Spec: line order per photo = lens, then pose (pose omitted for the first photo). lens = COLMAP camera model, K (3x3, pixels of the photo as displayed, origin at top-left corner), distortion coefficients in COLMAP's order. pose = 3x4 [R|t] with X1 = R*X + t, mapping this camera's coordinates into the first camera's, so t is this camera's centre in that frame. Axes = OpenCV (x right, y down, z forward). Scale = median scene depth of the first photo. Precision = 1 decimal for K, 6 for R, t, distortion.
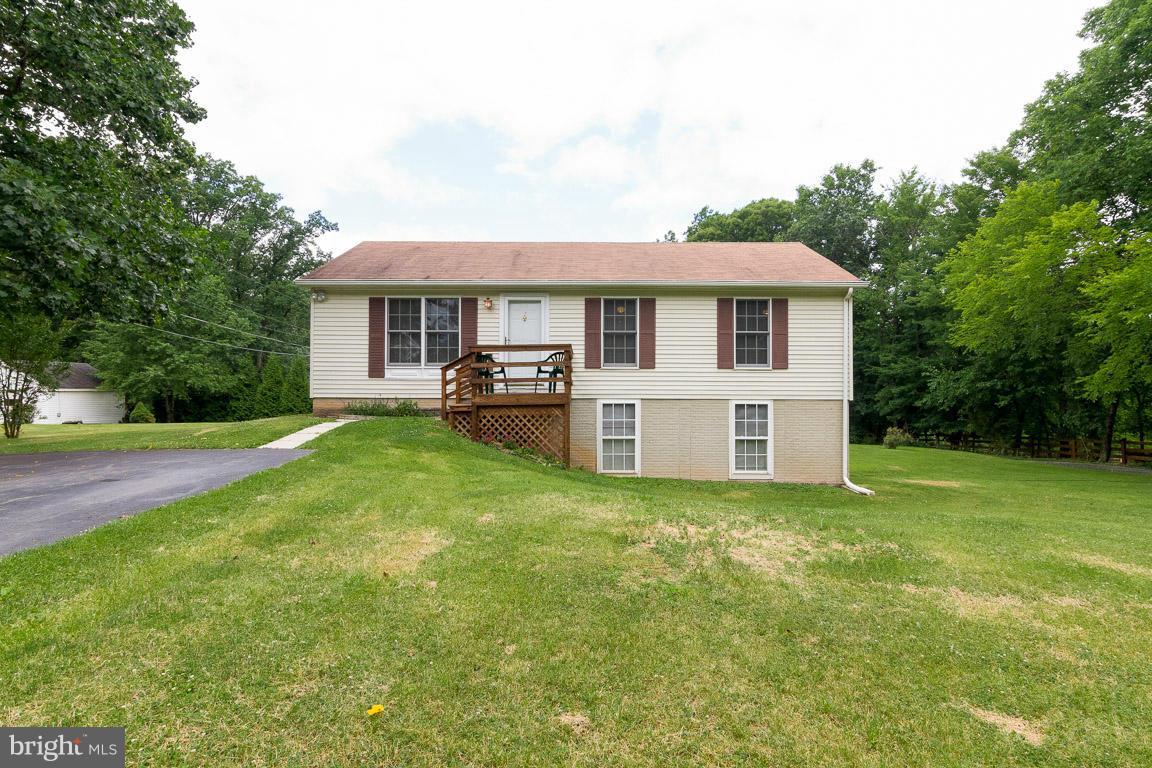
lens RADIAL K [[587.9, 0, 577.5], [0, 587.9, 387.2], [0, 0, 1]] dist [0.001552, -0.000297]
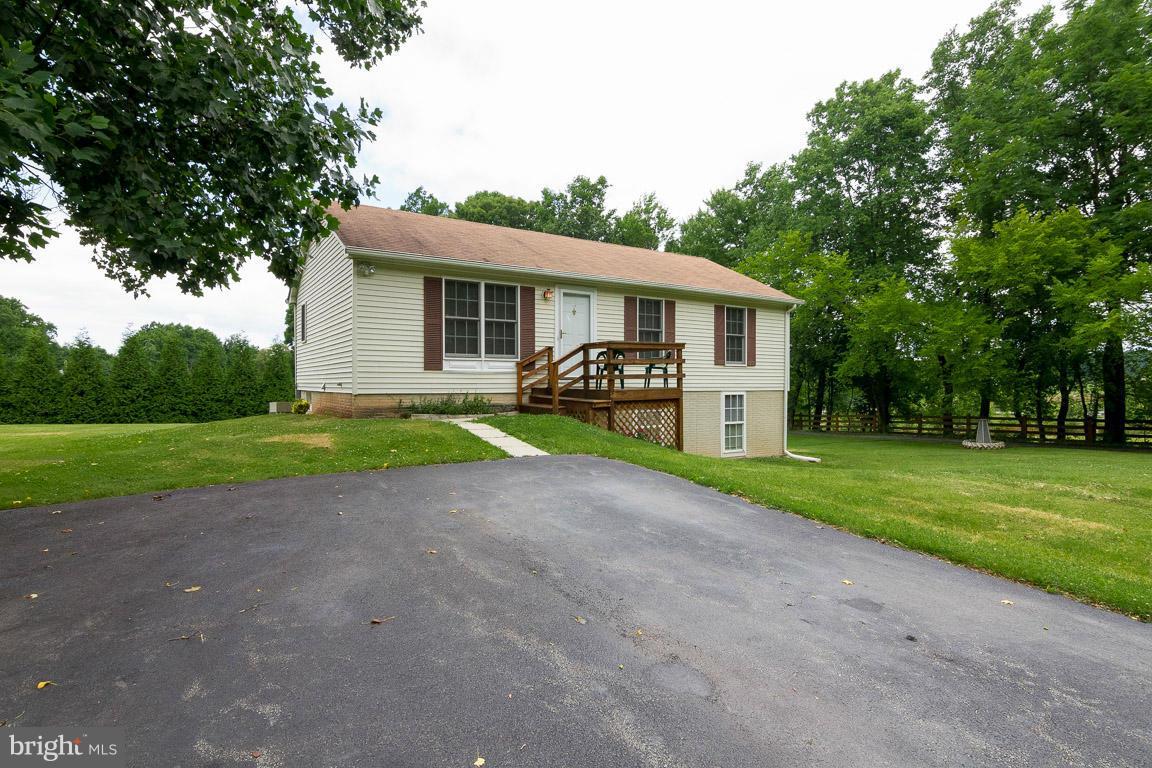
lens RADIAL K [[603.3, 0, 580.4], [0, 603.3, 383.7], [0, 0, 1]] dist [0.000594, -0.000095]
pose [[0.837341, -0.004192, 0.546666, -0.644980], [-0.005152, 0.999866, 0.015559, -0.011245], [-0.546657, -0.015844, 0.837206, 0.137295]]
